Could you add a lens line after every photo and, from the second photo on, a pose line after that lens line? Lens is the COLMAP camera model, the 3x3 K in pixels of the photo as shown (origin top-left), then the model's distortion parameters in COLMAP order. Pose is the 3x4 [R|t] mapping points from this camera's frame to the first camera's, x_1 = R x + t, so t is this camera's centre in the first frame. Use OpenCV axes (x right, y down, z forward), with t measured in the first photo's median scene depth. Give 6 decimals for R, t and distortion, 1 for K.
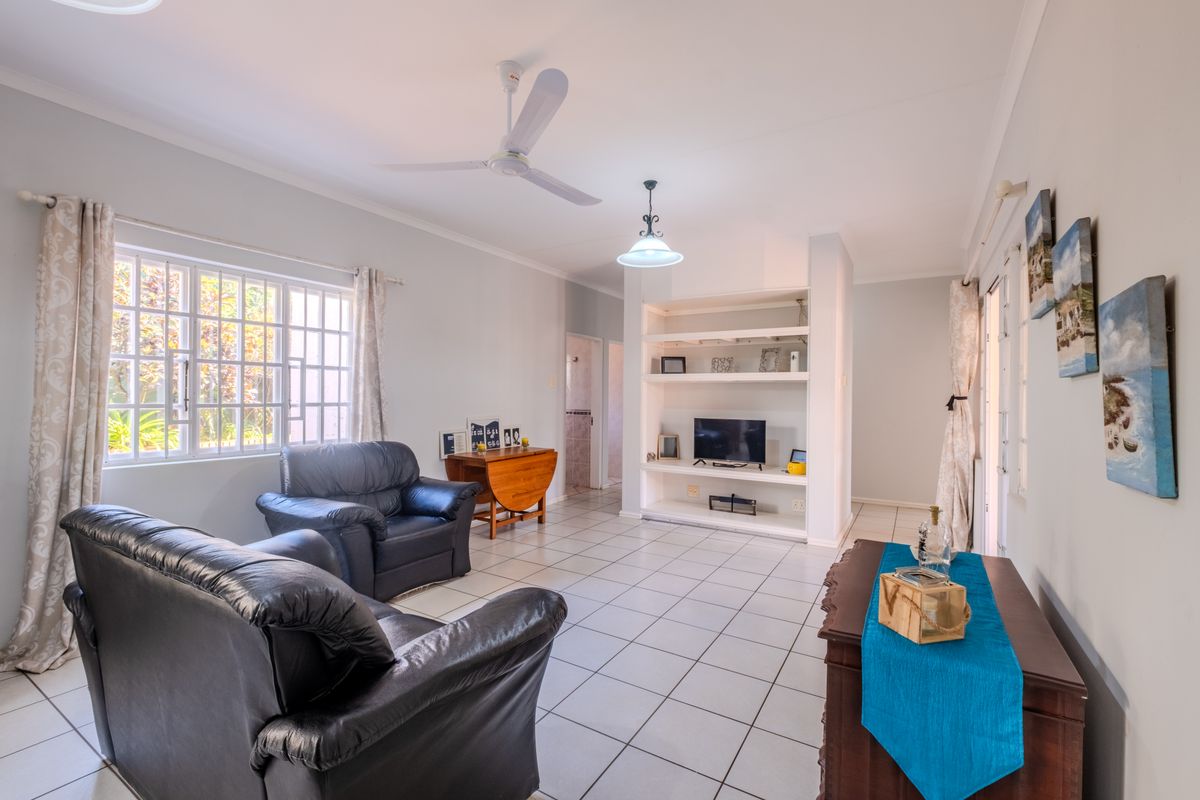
lens RADIAL K [[523.8, 0, 600.8], [0, 523.8, 398.8], [0, 0, 1]] dist [-0.001182, -0.000260]
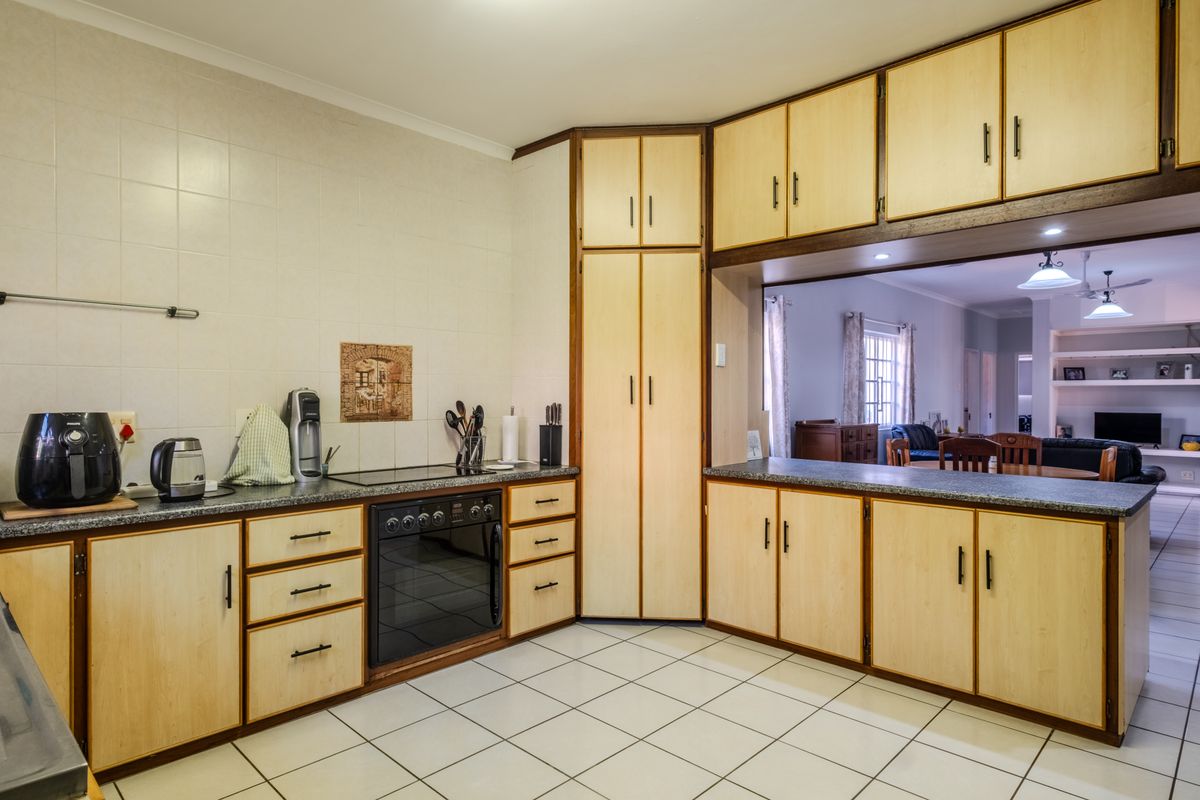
lens RADIAL K [[657.8, 0, 596.5], [0, 657.8, 400.1], [0, 0, 1]] dist [0.002001, 0.001969]
pose [[0.972474, -0.003474, -0.232984, -0.740261], [0.004905, 0.999972, 0.005563, -0.011656], [0.232958, -0.006552, 0.972465, -1.061702]]
